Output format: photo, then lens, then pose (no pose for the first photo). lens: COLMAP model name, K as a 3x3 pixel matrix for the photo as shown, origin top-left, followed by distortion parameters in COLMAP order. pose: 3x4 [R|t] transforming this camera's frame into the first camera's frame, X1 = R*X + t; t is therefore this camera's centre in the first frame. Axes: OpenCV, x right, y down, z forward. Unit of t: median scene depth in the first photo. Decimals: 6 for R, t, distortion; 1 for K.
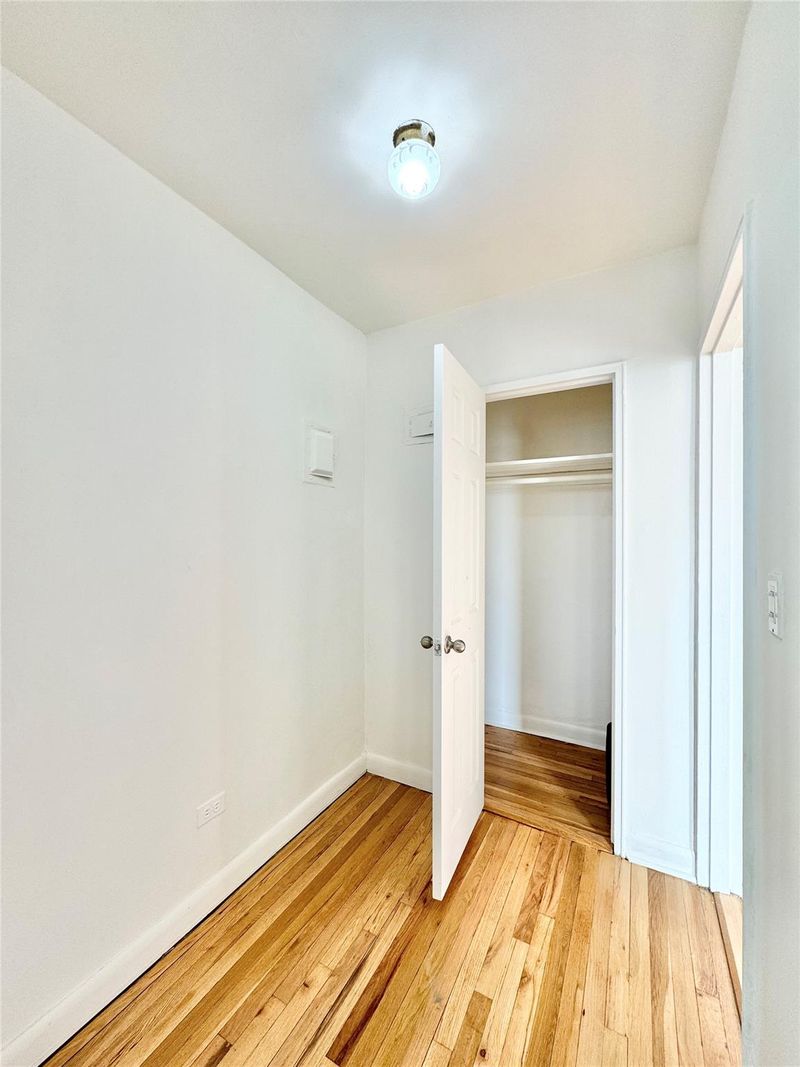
lens RADIAL K [[426.7, 0, 397.9], [0, 426.7, 532.2], [0, 0, 1]] dist [-0.005237, 0.000347]
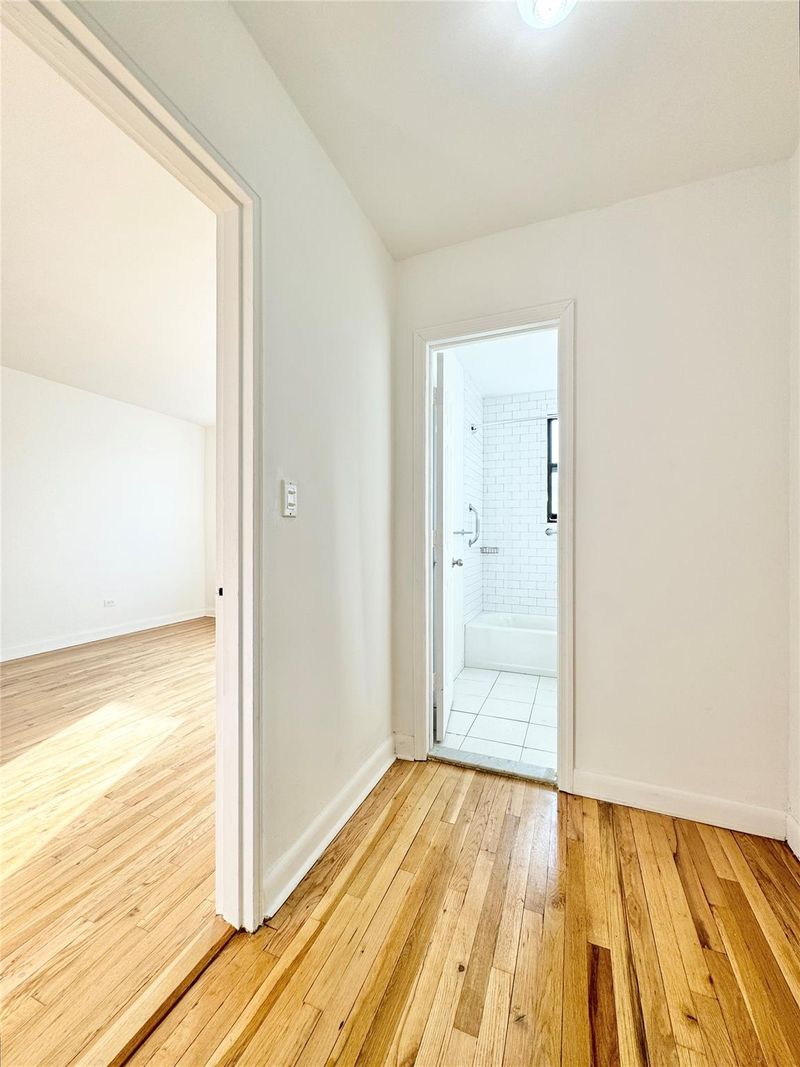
lens RADIAL K [[426.7, 0, 399.1], [0, 426.7, 534.7], [0, 0, 1]] dist [-0.005237, 0.000347]
pose [[-0.992925, 0.001152, -0.118739, 0.419584], [0.000423, 0.999981, 0.006163, 0.198279], [0.118744, 0.006069, -0.992906, 1.784057]]
